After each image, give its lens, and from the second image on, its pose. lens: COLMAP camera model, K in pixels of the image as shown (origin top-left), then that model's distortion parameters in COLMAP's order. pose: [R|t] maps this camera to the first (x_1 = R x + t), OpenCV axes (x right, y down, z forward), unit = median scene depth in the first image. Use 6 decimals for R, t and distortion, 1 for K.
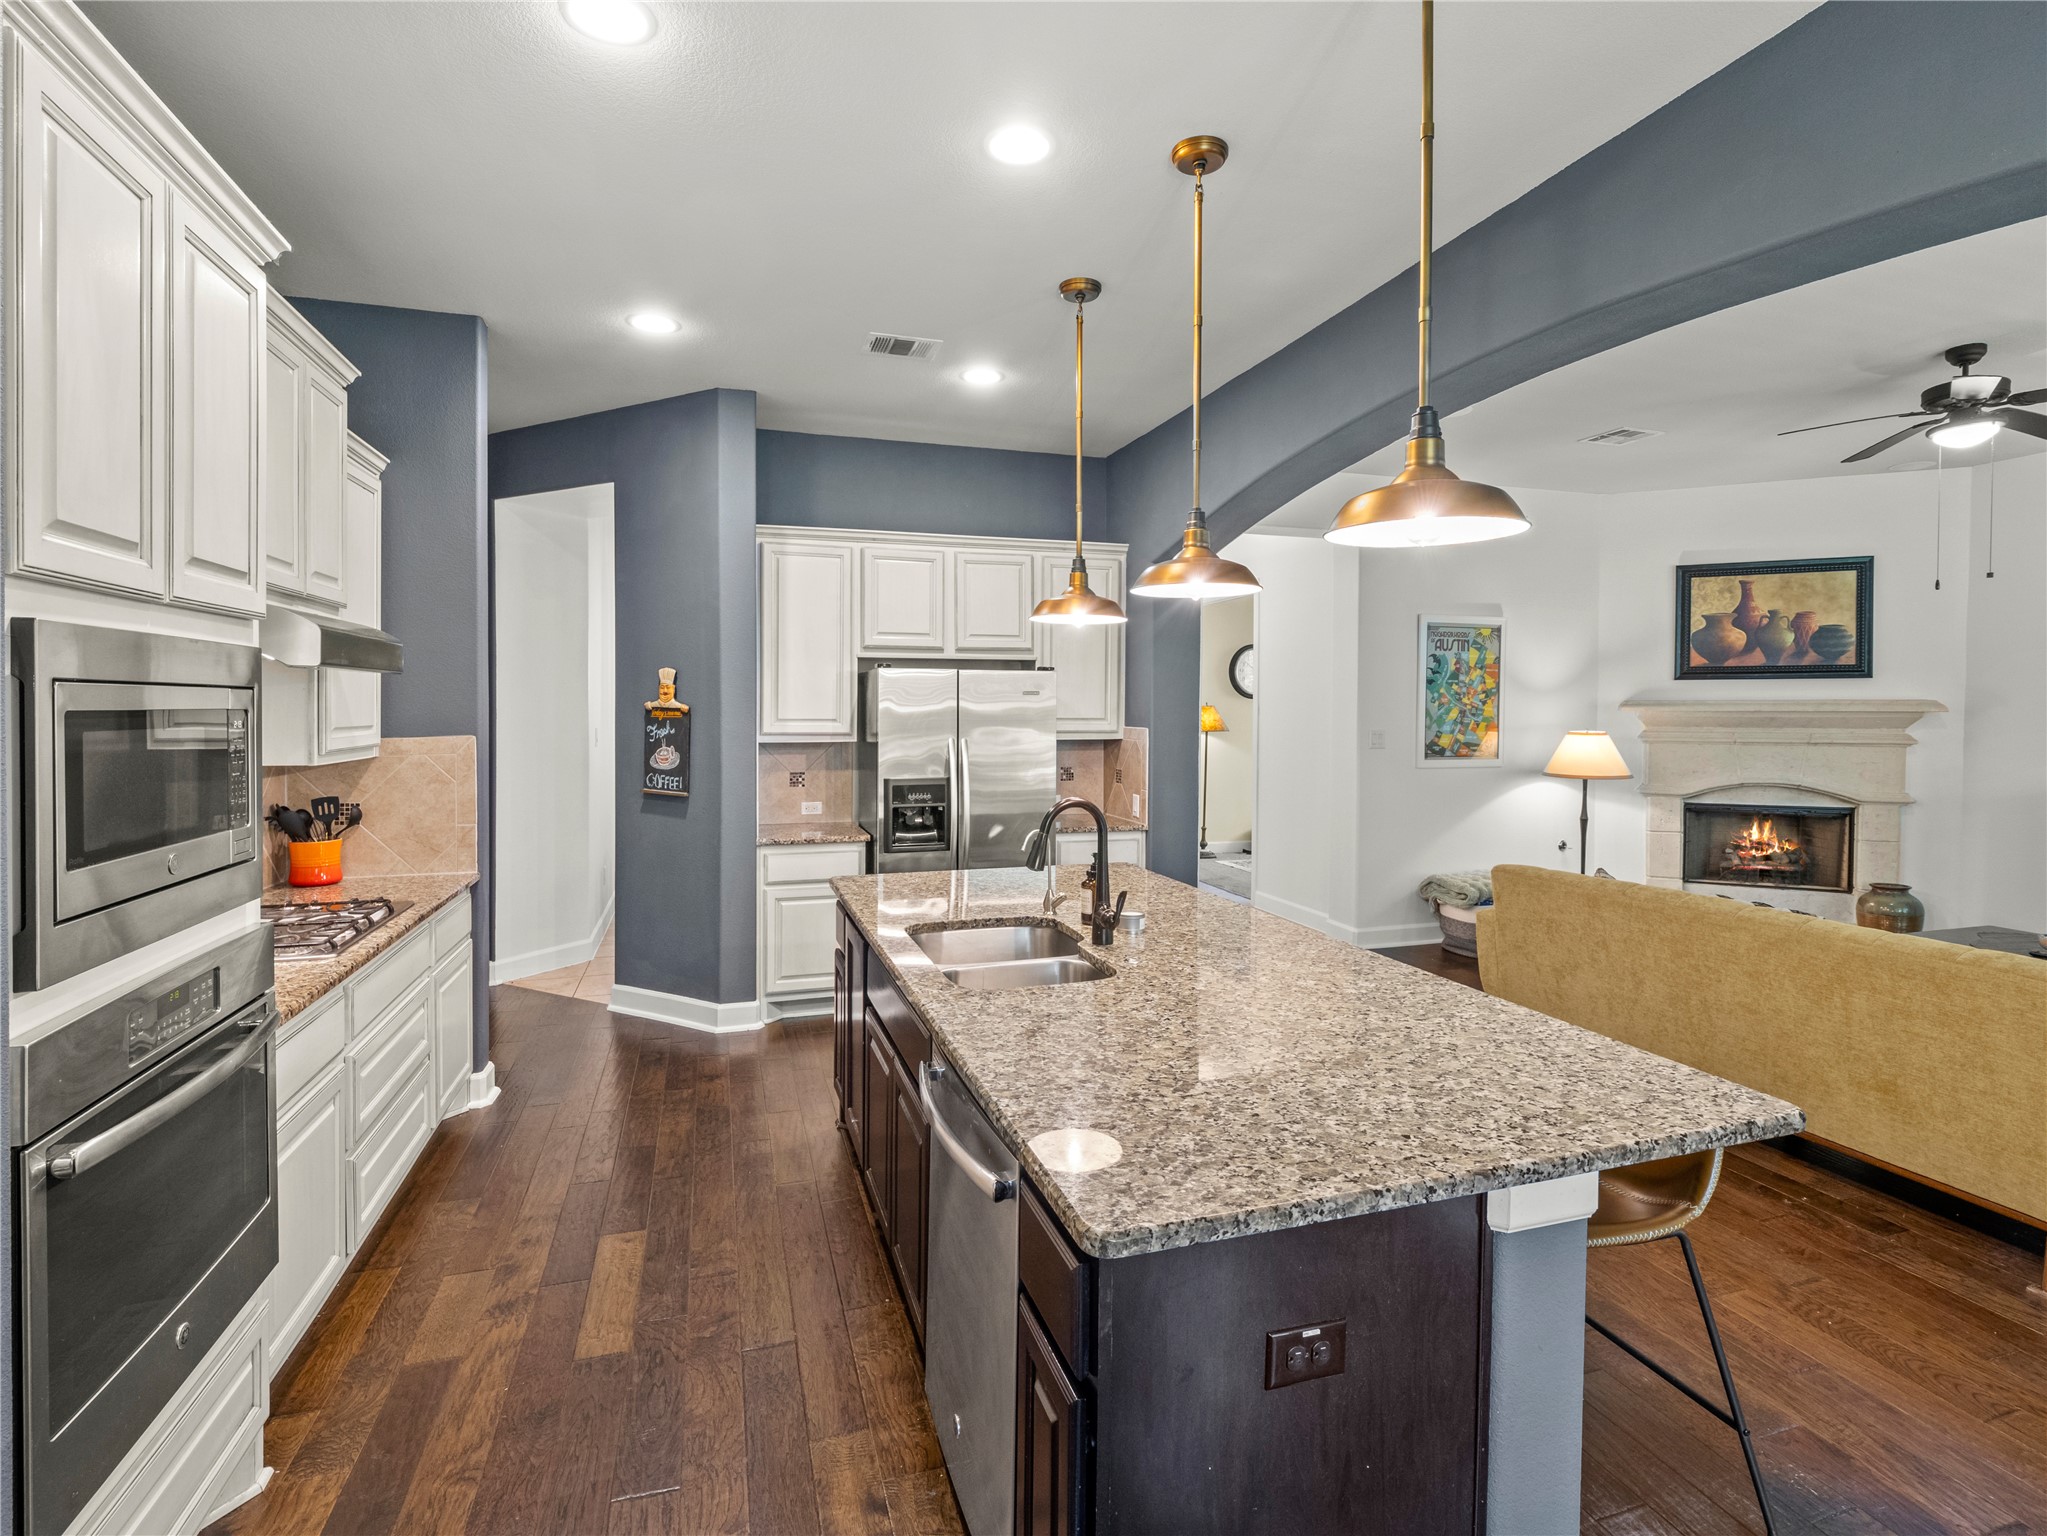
lens RADIAL K [[1006.2, 0, 1023.4], [0, 1006.2, 725.1], [0, 0, 1]] dist [-0.005961, -0.001079]
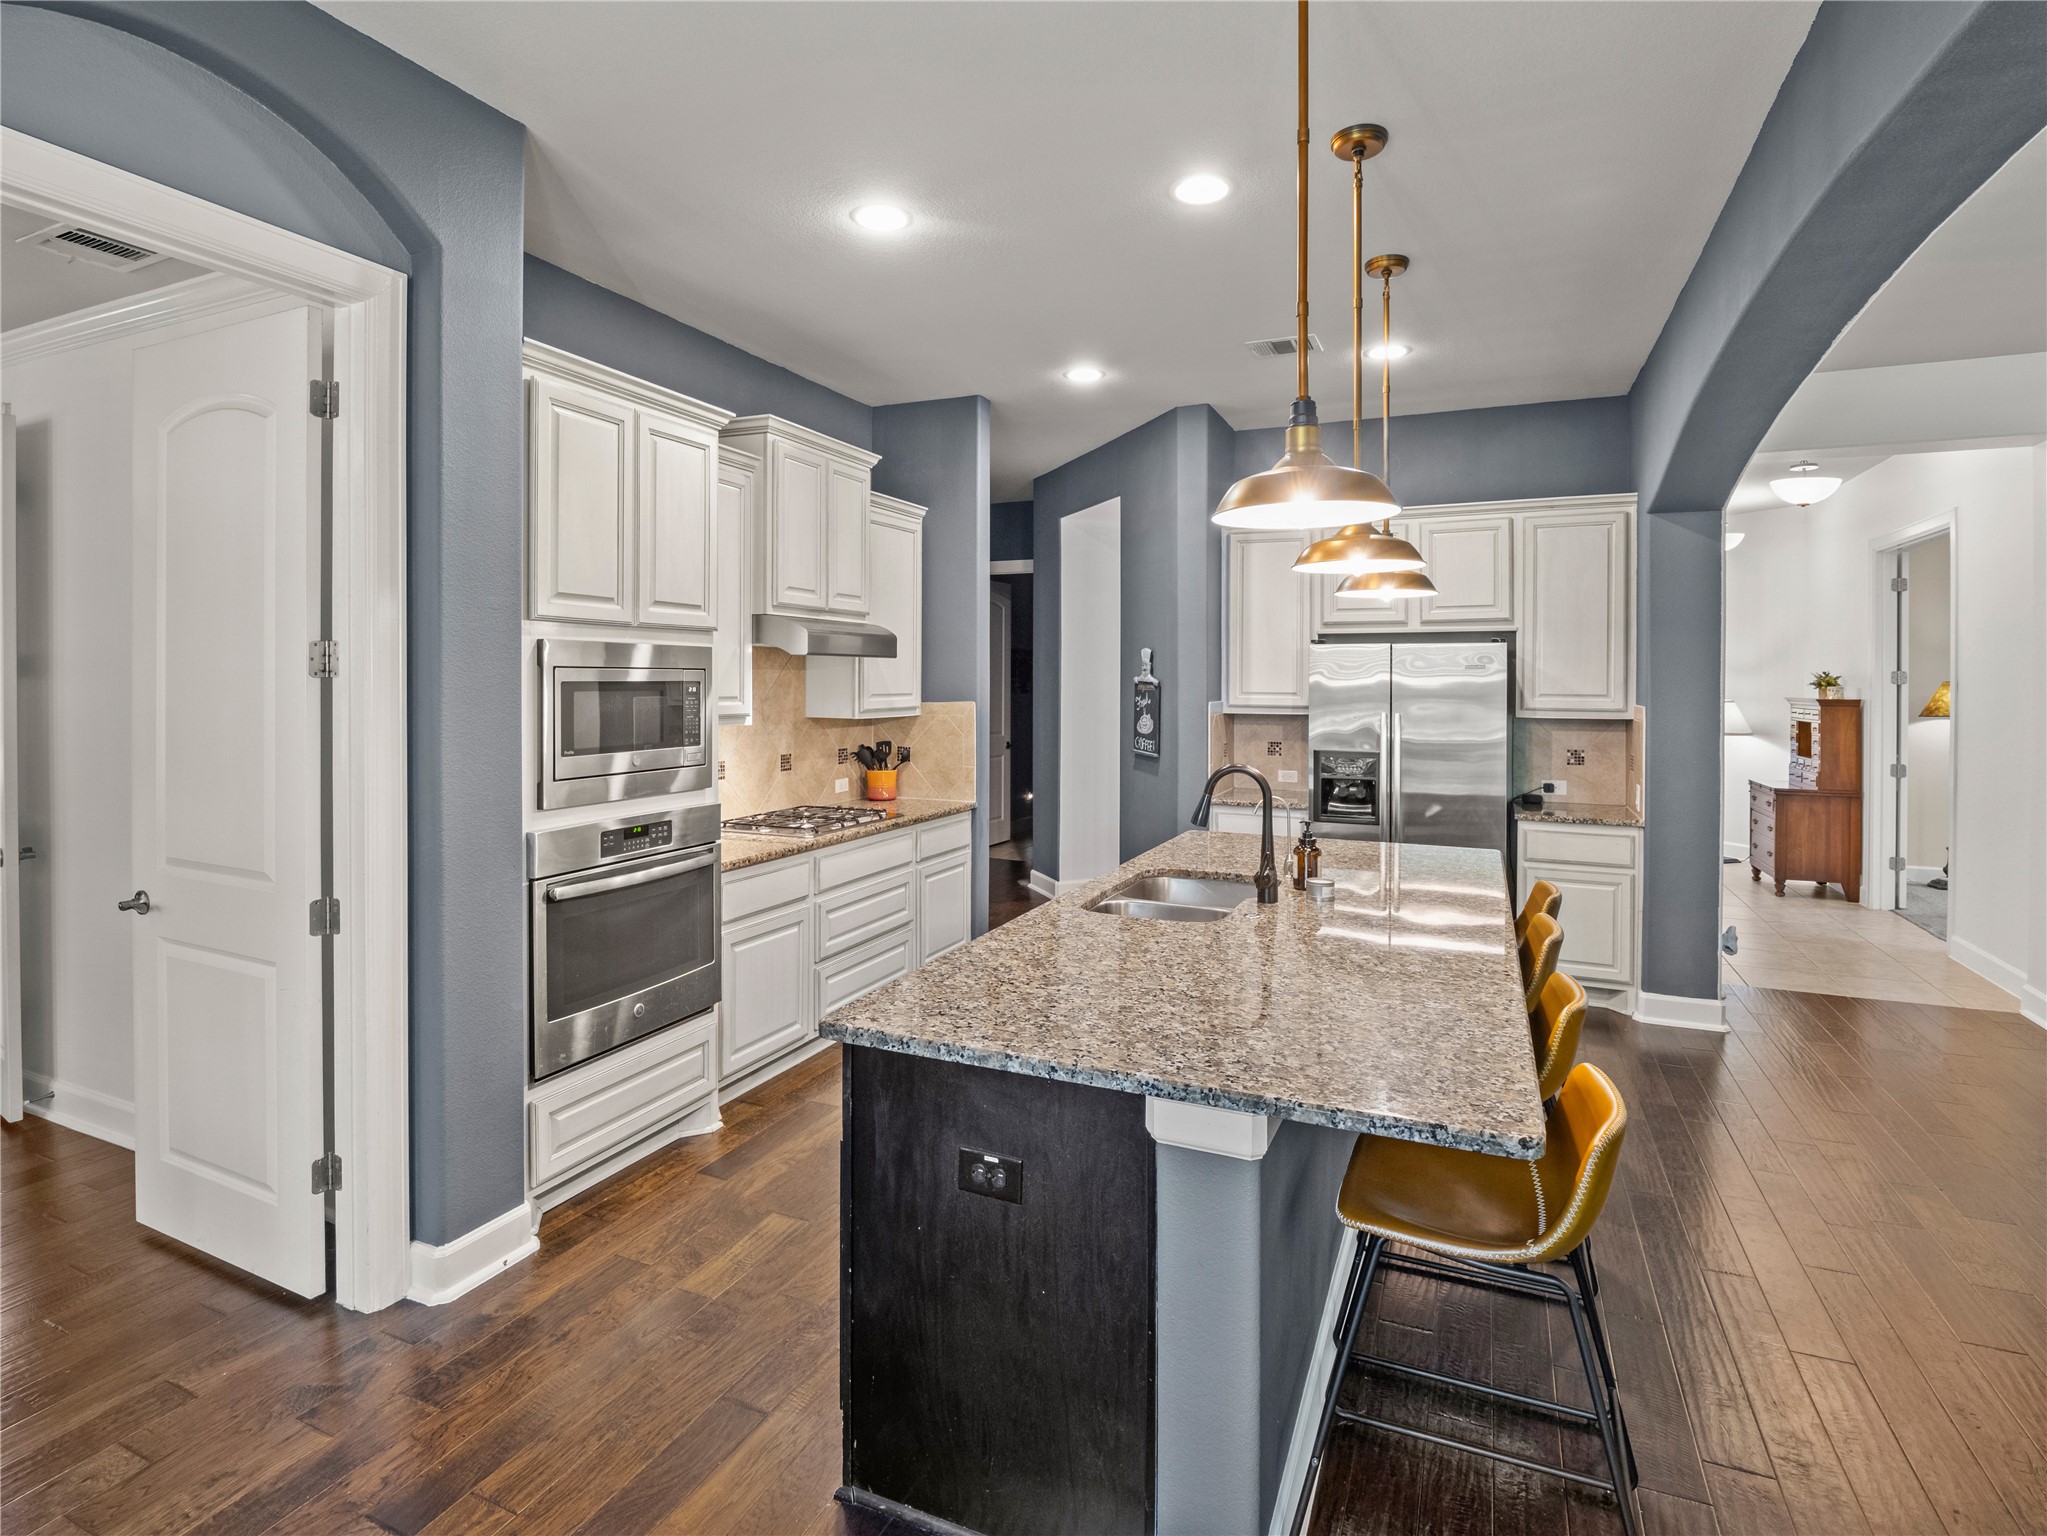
lens RADIAL K [[1018.5, 0, 1024.8], [0, 1018.5, 679.6], [0, 0, 1]] dist [0.012226, -0.000113]
pose [[0.747921, 0.000537, -0.663787, 0.443844], [-0.013733, 0.999798, -0.014666, -0.000093], [0.663645, 0.020085, 0.747778, 0.007772]]
